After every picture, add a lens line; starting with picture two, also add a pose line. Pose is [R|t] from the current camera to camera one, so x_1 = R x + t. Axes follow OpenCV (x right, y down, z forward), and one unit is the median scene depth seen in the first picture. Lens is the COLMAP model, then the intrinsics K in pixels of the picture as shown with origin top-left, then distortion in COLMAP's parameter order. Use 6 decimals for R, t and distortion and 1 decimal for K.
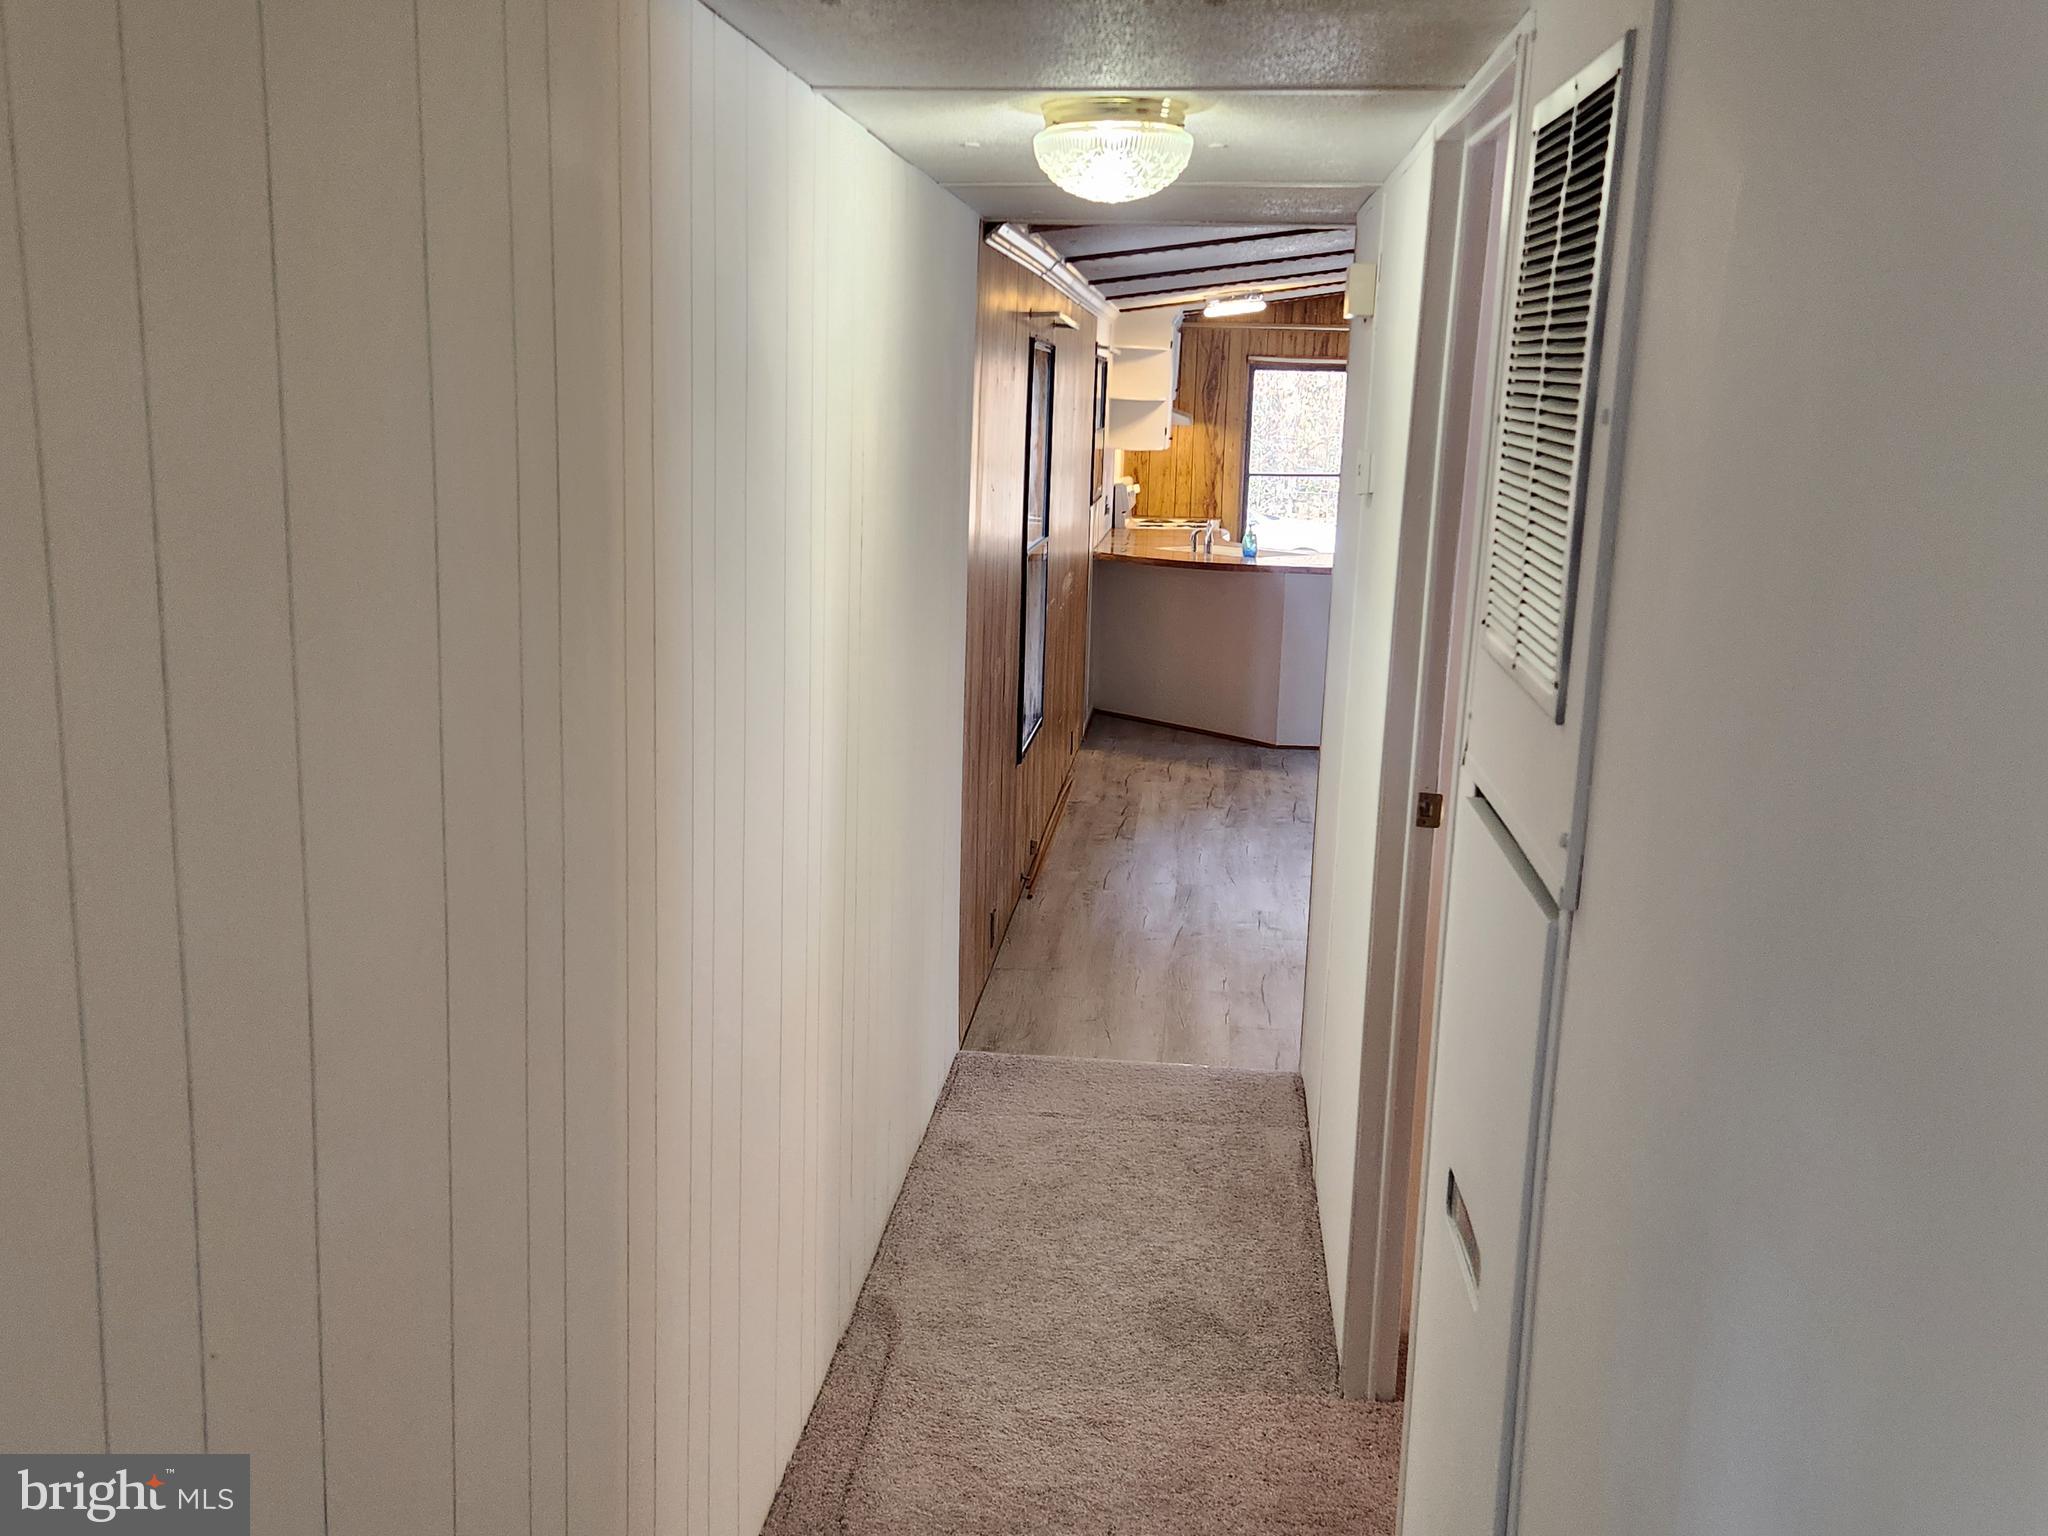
lens RADIAL K [[1904.6, 0, 1030.2], [0, 1904.6, 783.9], [0, 0, 1]] dist [0.077149, 0.000000]
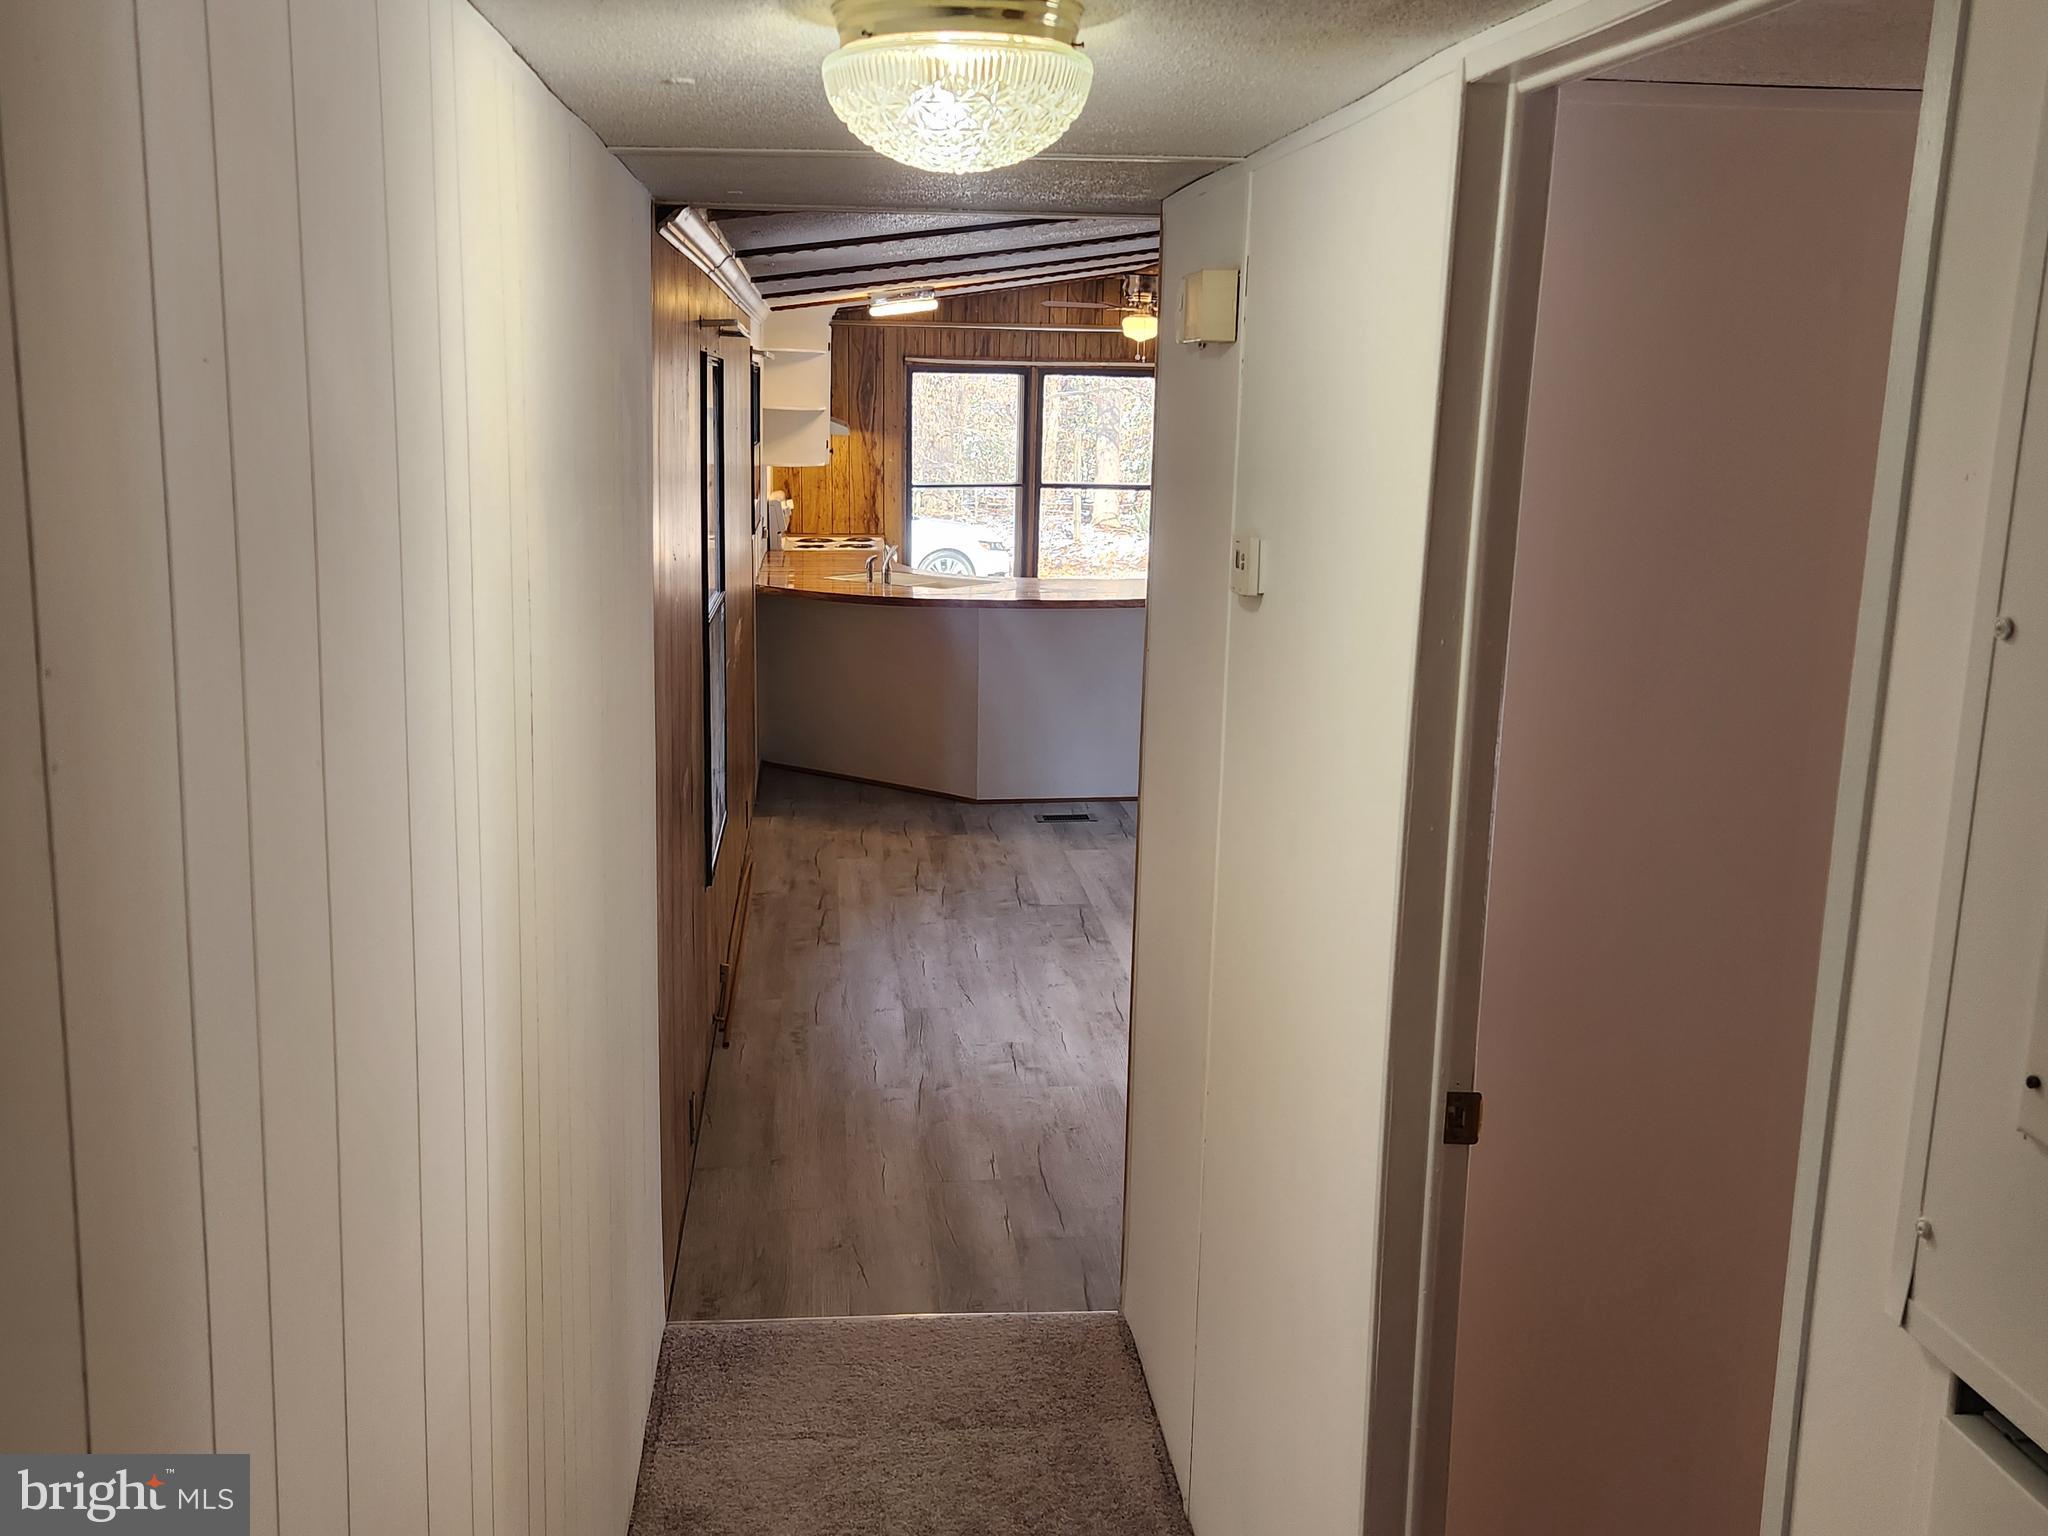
lens RADIAL K [[1904.6, 0, 1011.2], [0, 1904.6, 754.6], [0, 0, 1]] dist [0.077149, 0.000000]
pose [[0.981696, -0.045729, 0.184884, -0.027141], [0.047283, 0.998874, -0.004001, -0.056703], [-0.184493, 0.012670, 0.982752, 0.196298]]
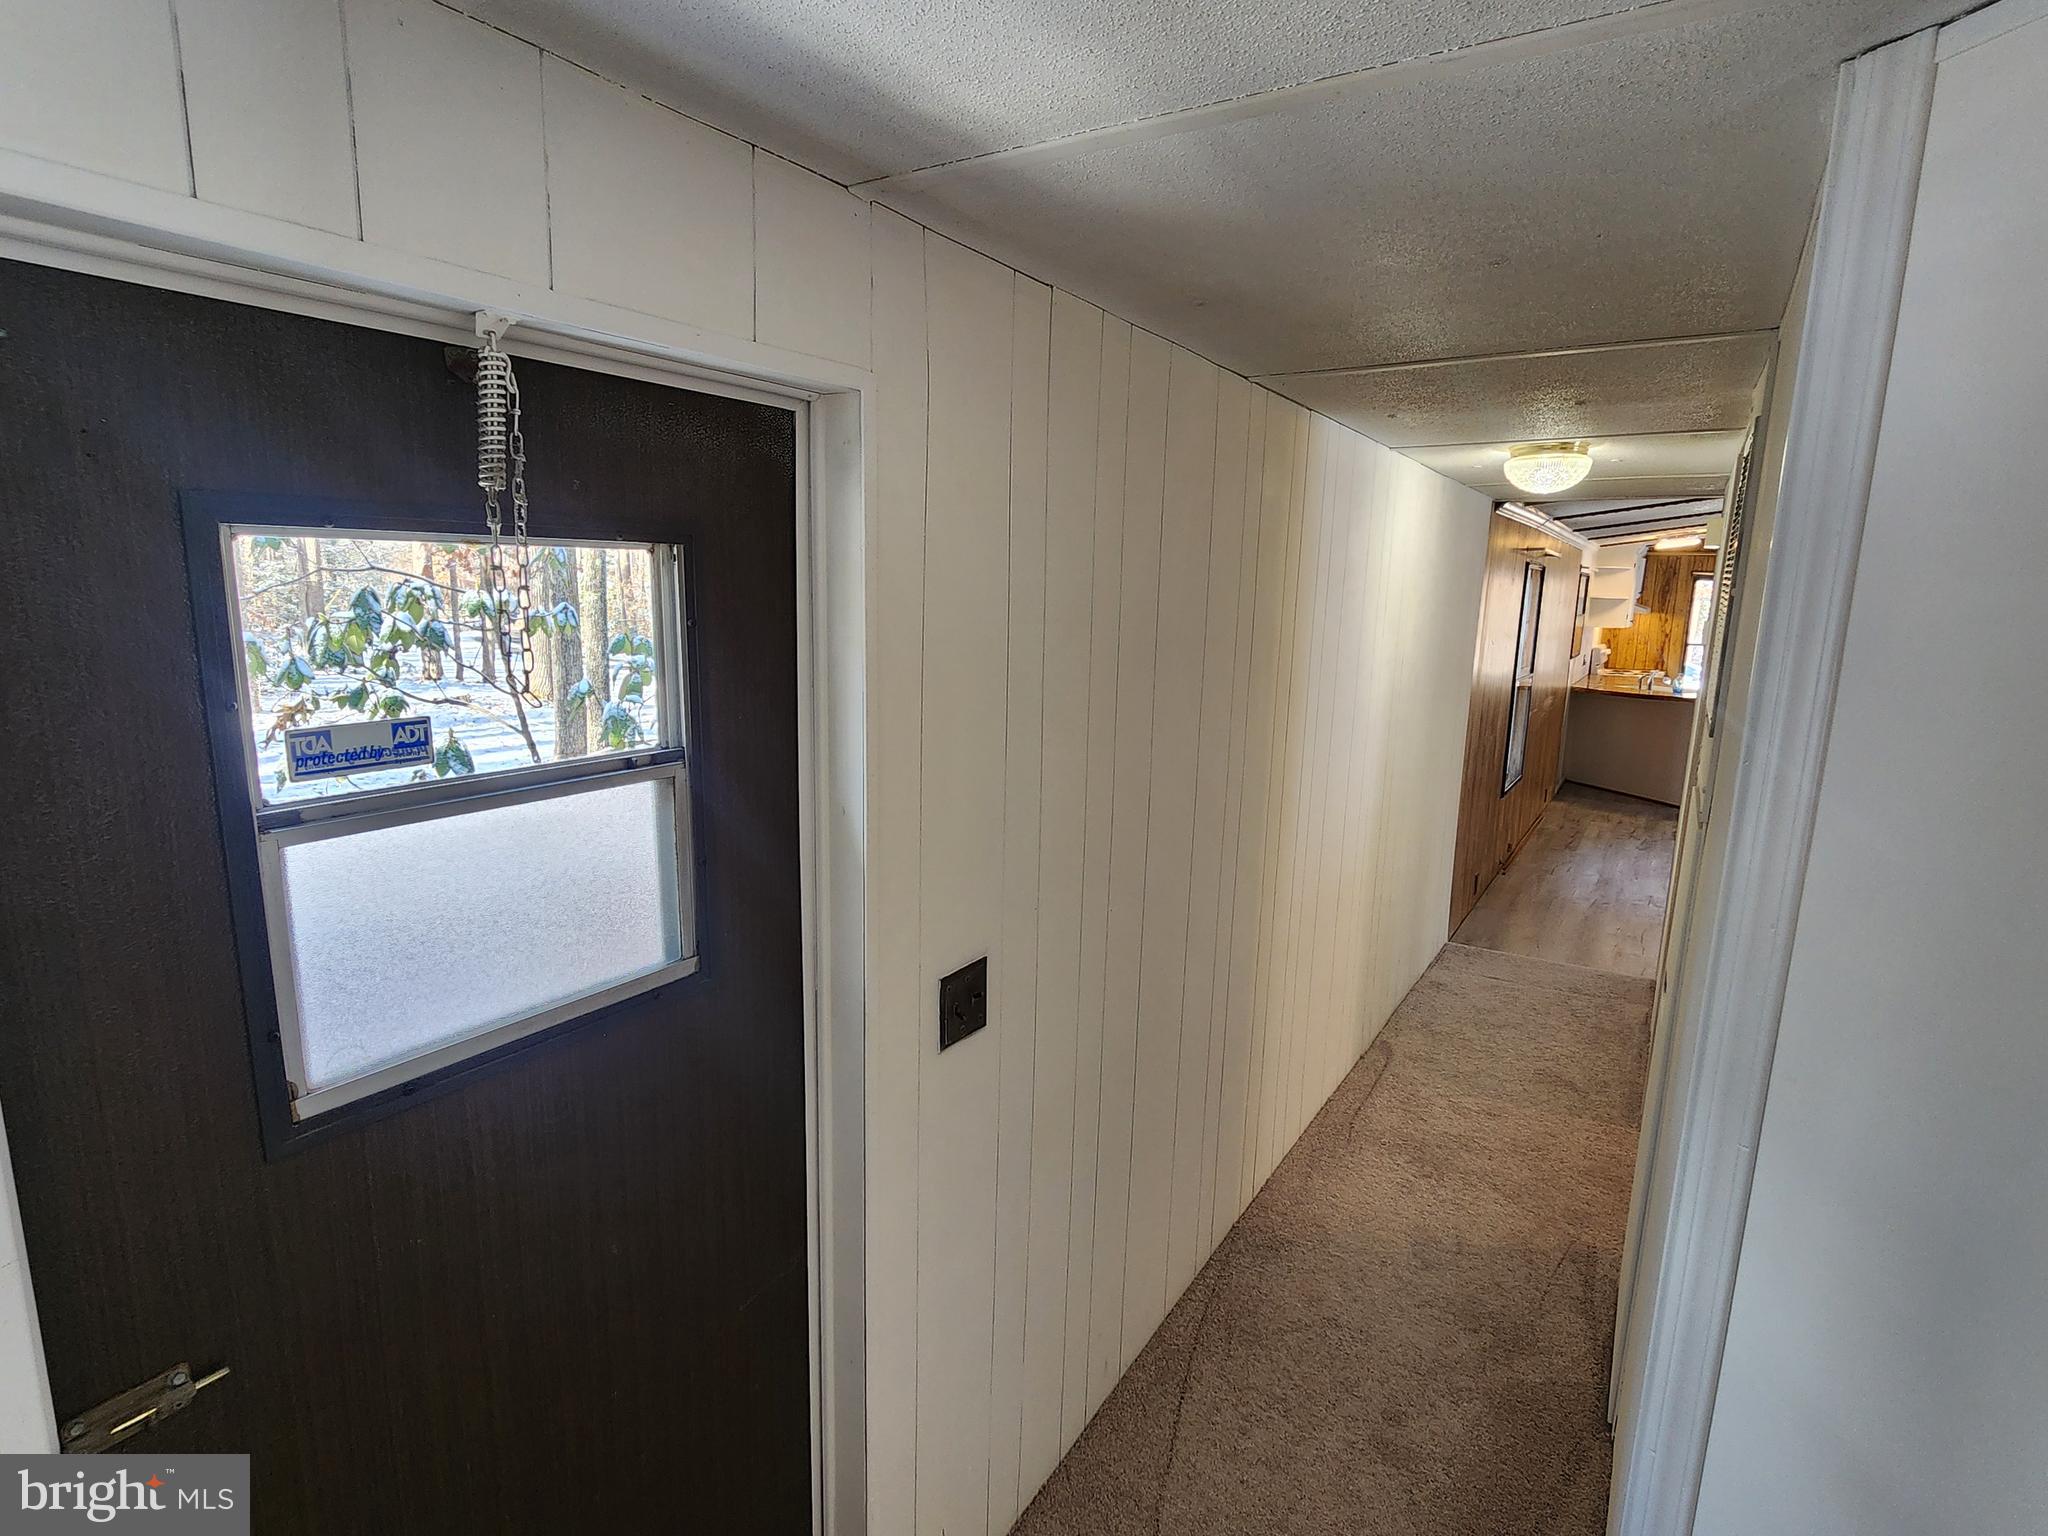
lens RADIAL K [[1071.0, 0, 1029.6], [0, 1071.0, 782.8], [0, 0, 1]] dist [0.001503, 0.000141]
pose [[0.898446, 0.071807, -0.433172, 0.030697], [-0.085270, 0.996289, -0.011703, 0.025751], [0.430724, 0.047451, 0.901235, -0.102515]]
